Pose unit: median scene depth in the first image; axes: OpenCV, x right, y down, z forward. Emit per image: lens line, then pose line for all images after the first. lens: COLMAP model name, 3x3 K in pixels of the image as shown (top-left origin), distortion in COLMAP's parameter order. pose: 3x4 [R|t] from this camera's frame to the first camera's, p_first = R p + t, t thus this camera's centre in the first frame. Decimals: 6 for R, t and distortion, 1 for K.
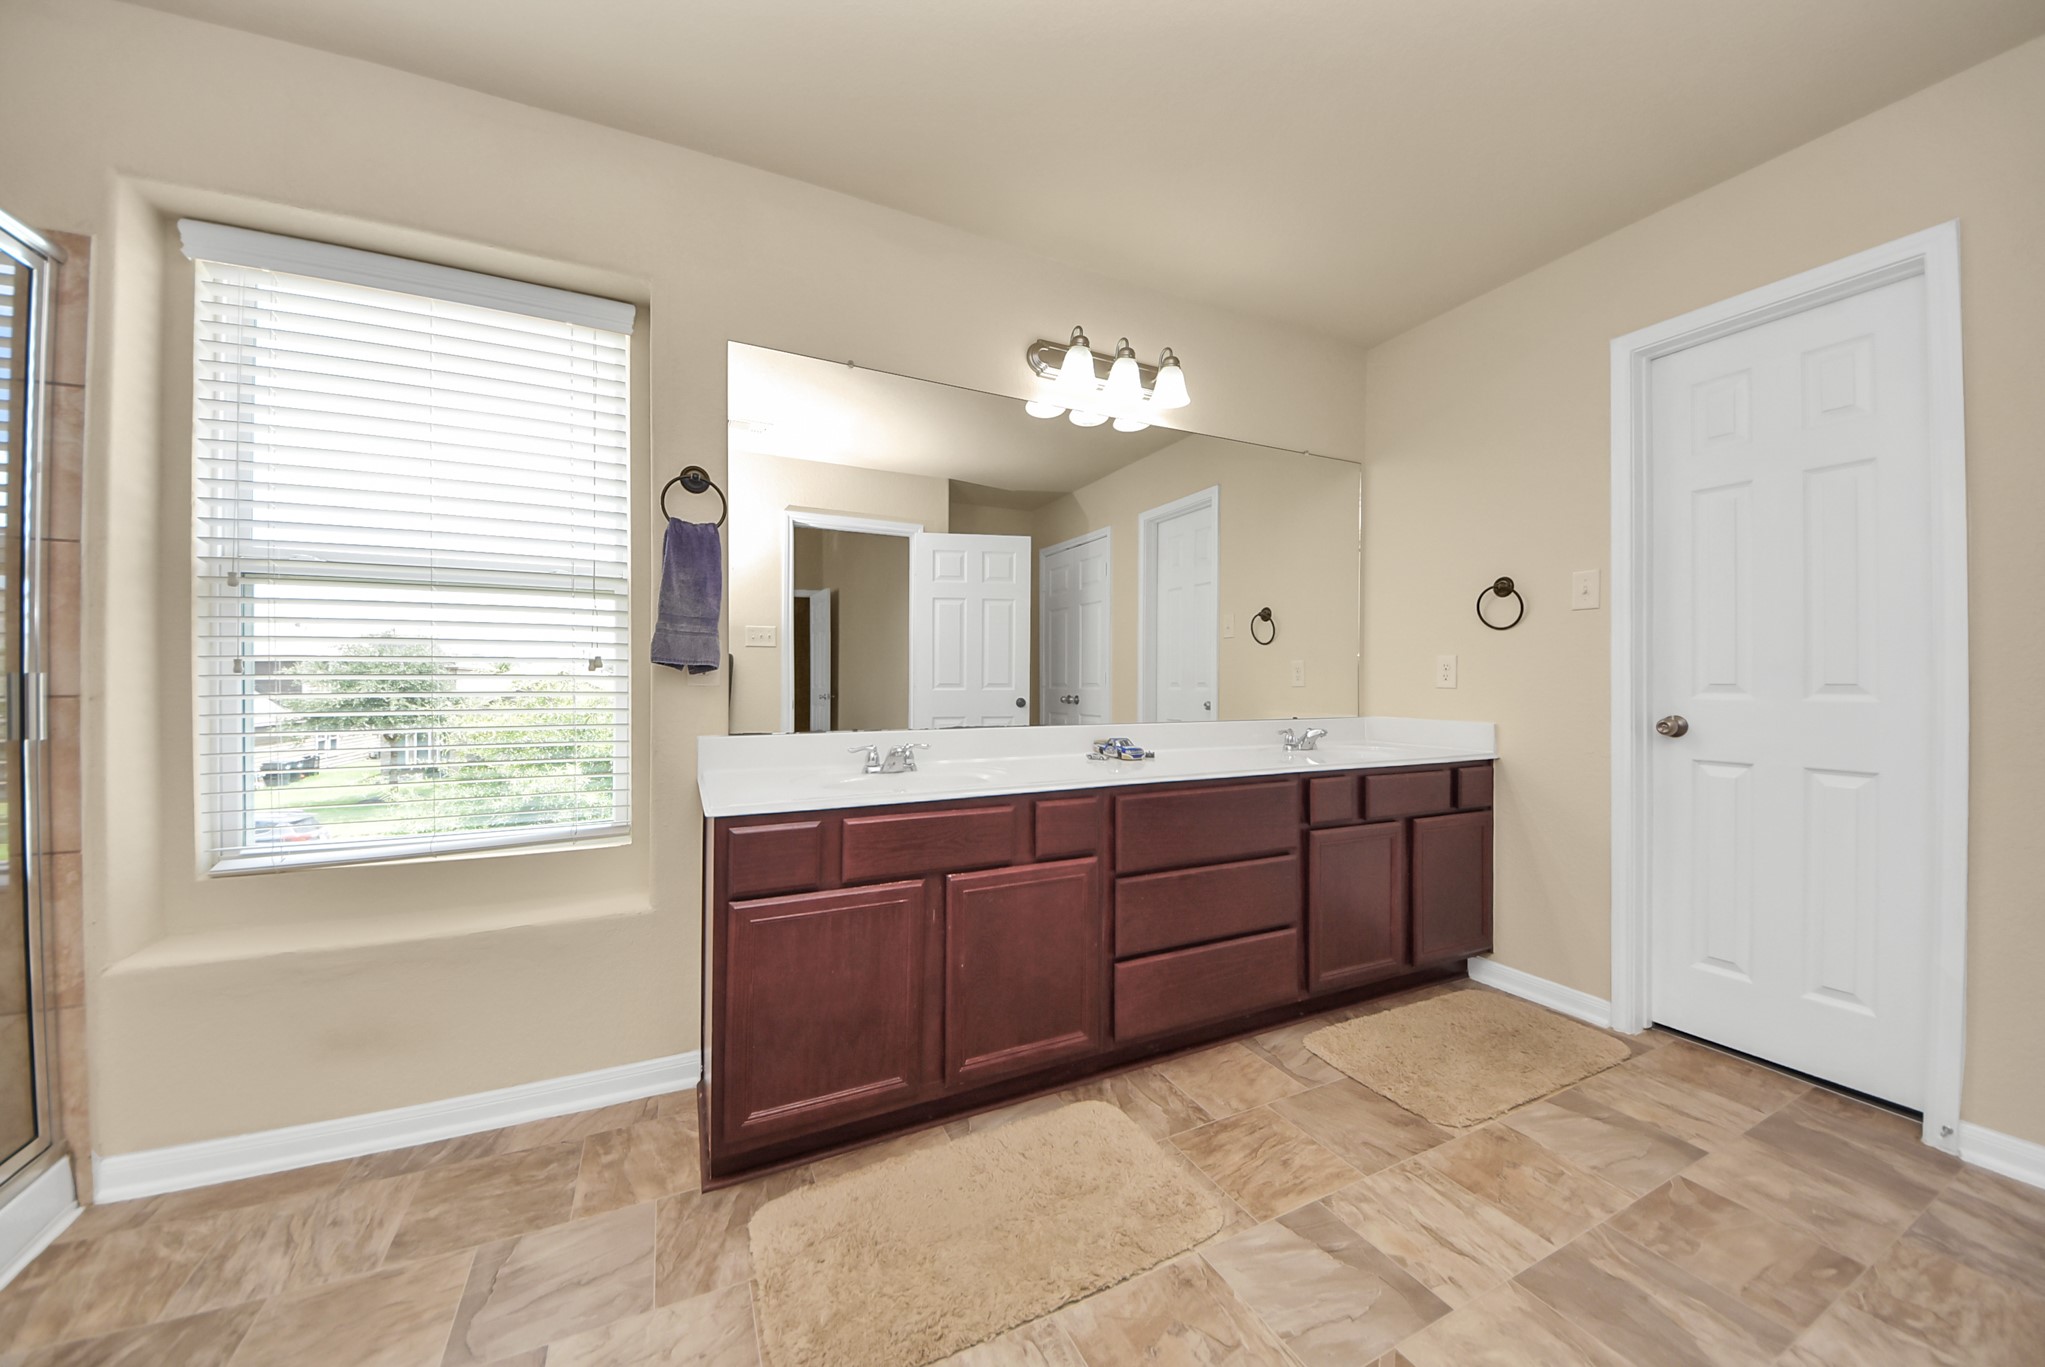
lens RADIAL K [[735.8, 0, 1043.0], [0, 735.8, 677.9], [0, 0, 1]] dist [0.024103, -0.015044]
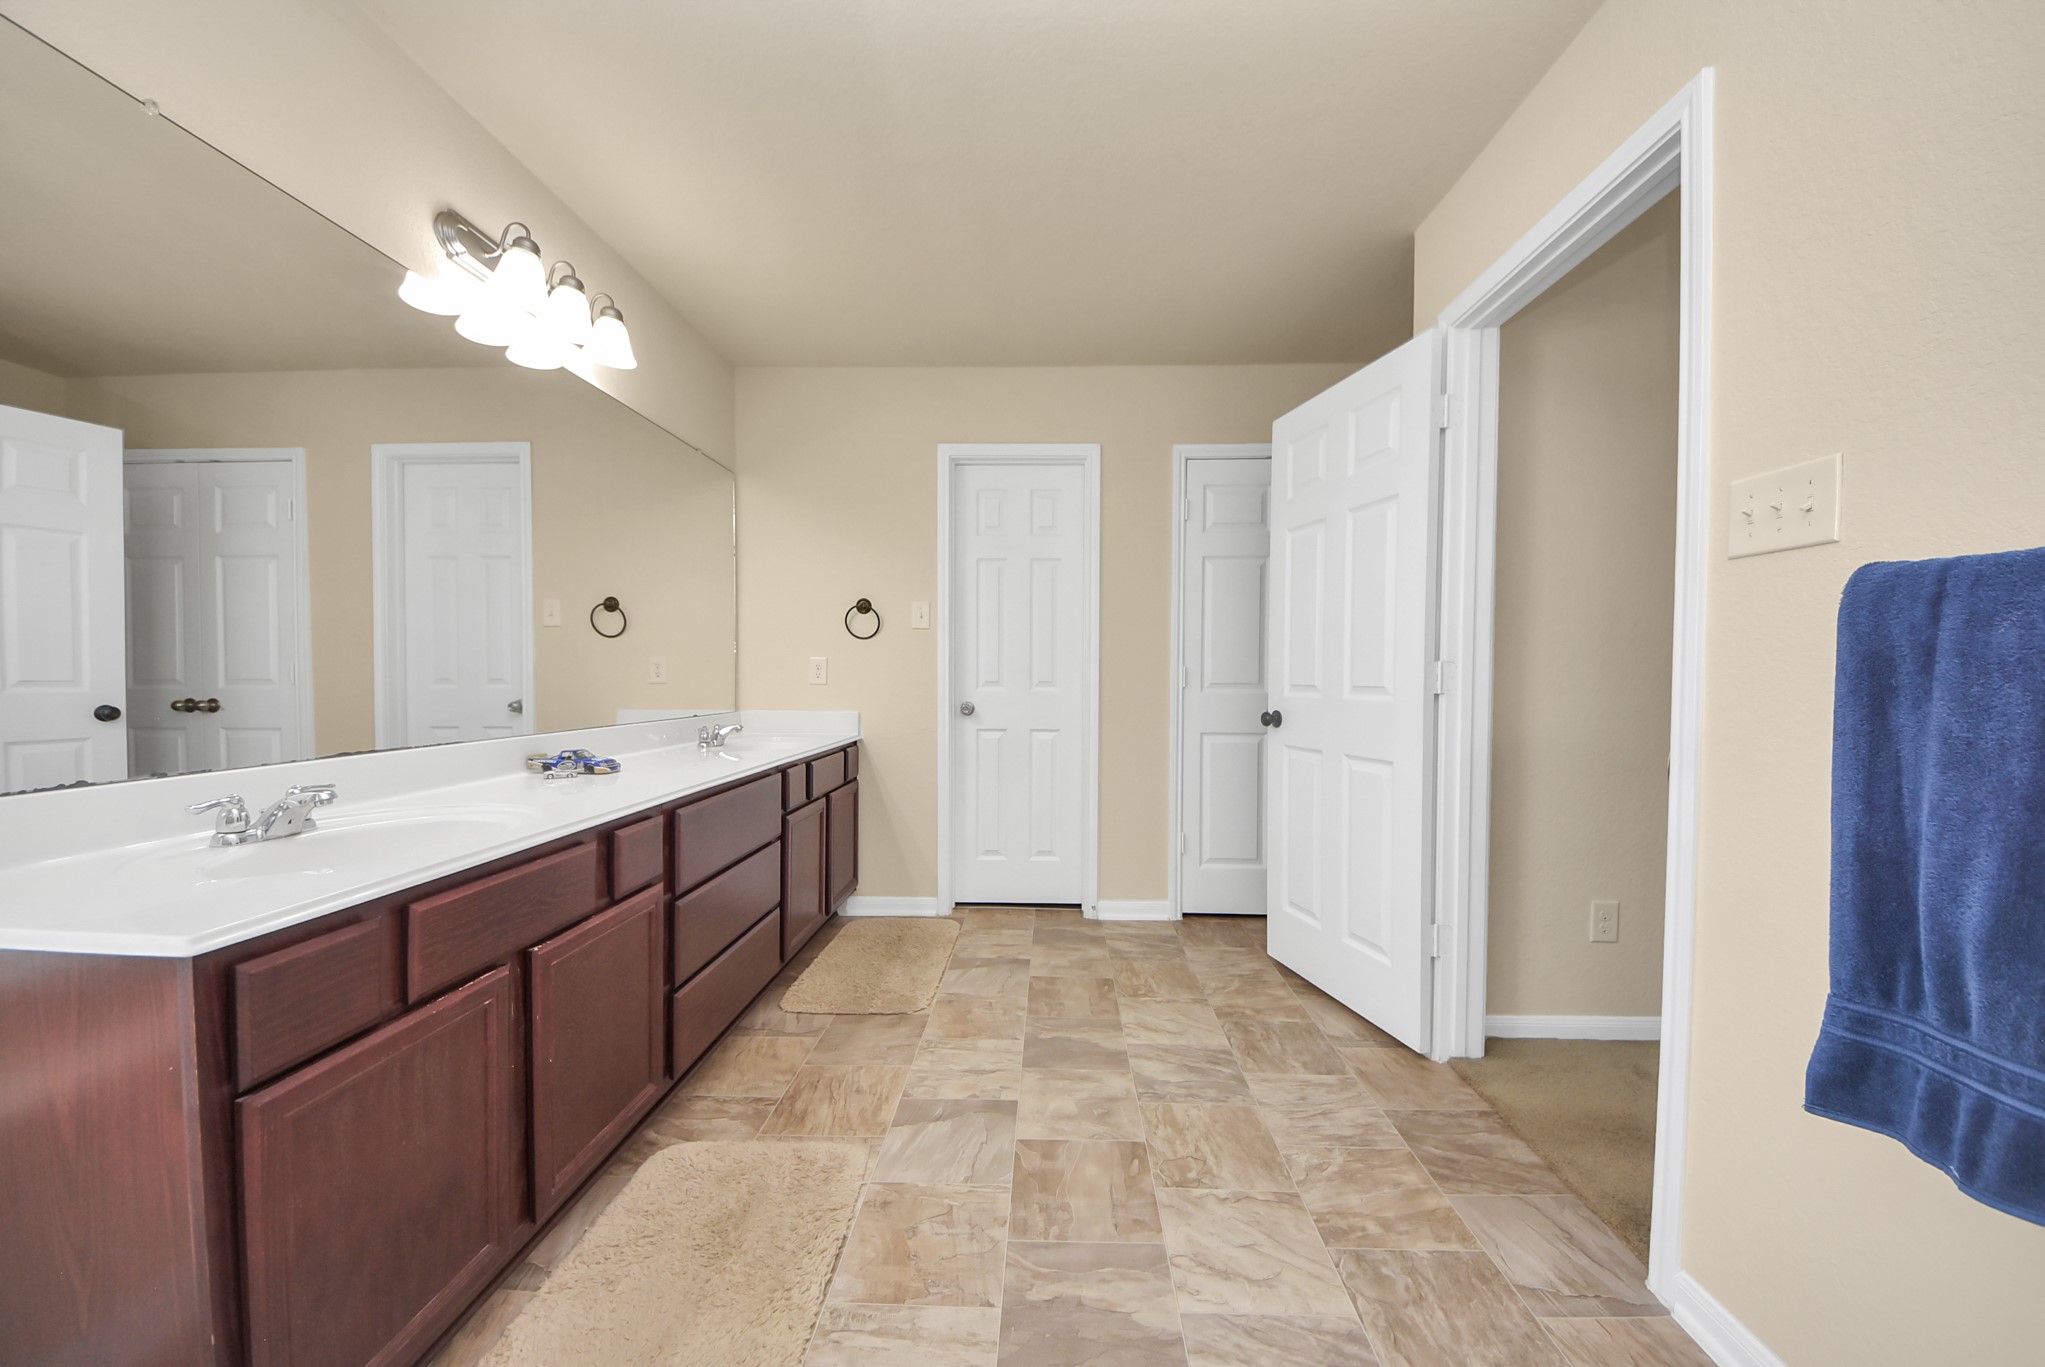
lens RADIAL K [[727.1, 0, 1035.5], [0, 727.1, 690.0], [0, 0, 1]] dist [0.037833, -0.023925]
pose [[0.472919, -0.017247, 0.880937, -0.497737], [-0.008935, 0.999663, 0.024368, -0.014132], [-0.881060, -0.019396, 0.472606, 0.188365]]
